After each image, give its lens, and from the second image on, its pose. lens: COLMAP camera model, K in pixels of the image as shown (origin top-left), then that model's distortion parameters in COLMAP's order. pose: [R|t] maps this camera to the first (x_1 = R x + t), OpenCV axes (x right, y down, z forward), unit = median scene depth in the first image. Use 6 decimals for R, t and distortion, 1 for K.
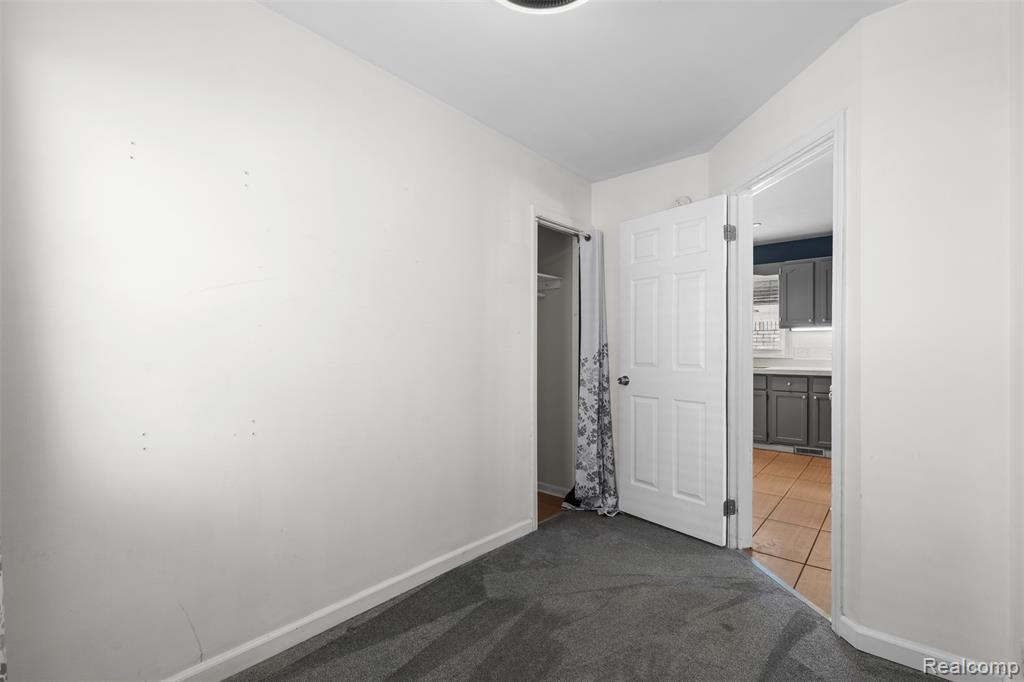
lens RADIAL K [[449.6, 0, 513.8], [0, 449.6, 344.4], [0, 0, 1]] dist [0.000539, 0.000292]
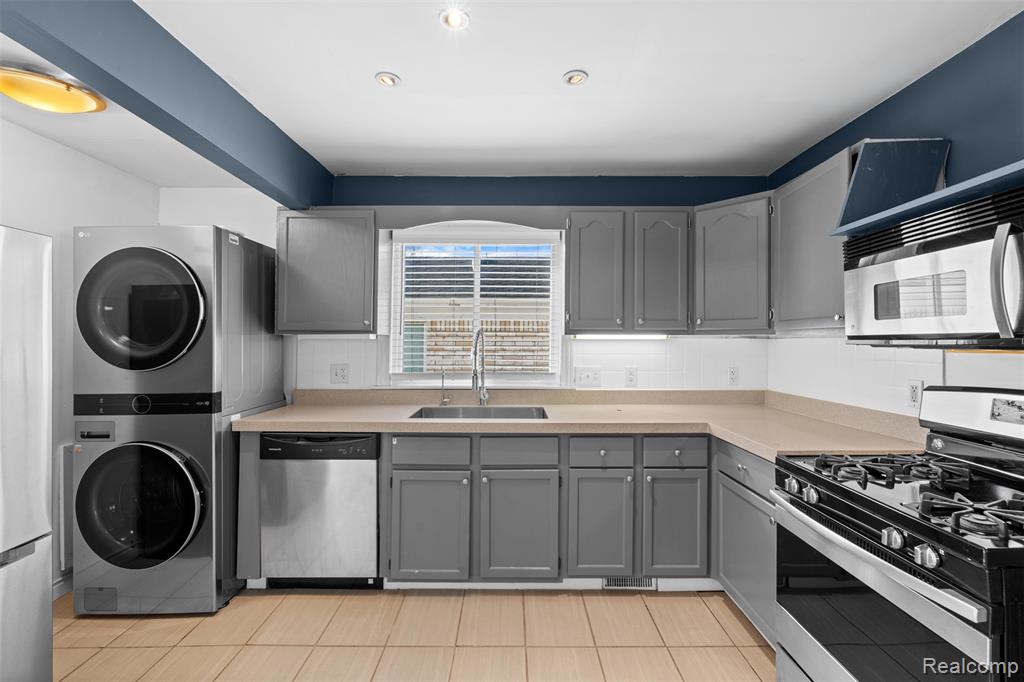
lens RADIAL K [[449.6, 0, 517.3], [0, 449.6, 331.2], [0, 0, 1]] dist [0.000539, 0.000292]
pose [[0.753629, 0.024901, 0.656829, 0.224251], [-0.008371, 0.999565, -0.028289, -0.025160], [-0.657247, 0.015821, 0.753509, 0.682441]]
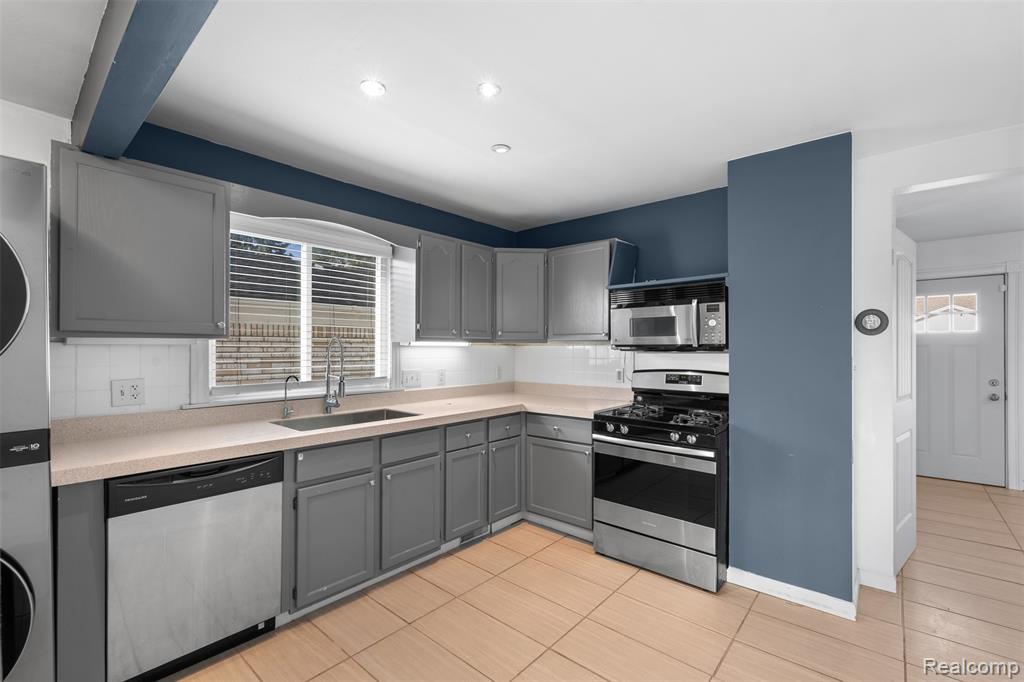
lens RADIAL K [[449.6, 0, 514.0], [0, 449.6, 340.6], [0, 0, 1]] dist [0.000539, 0.000292]
pose [[-0.004886, 0.023839, 0.999704, 0.008061], [-0.002334, 0.999713, -0.023850, -0.024011], [-0.999985, -0.002450, -0.004829, 0.919573]]
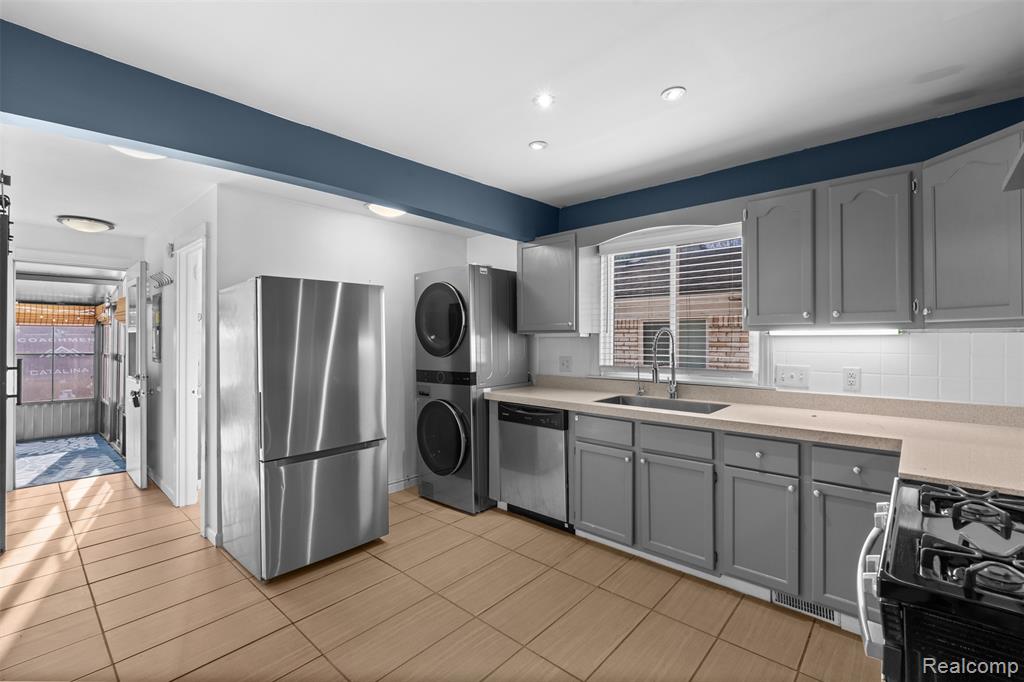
lens RADIAL K [[449.6, 0, 518.2], [0, 449.6, 332.1], [0, 0, 1]] dist [0.000539, 0.000292]
pose [[0.999955, 0.005801, -0.007530, 0.364967], [-0.005899, 0.999897, -0.013105, -0.027083], [0.007453, 0.013148, 0.999886, 0.532361]]
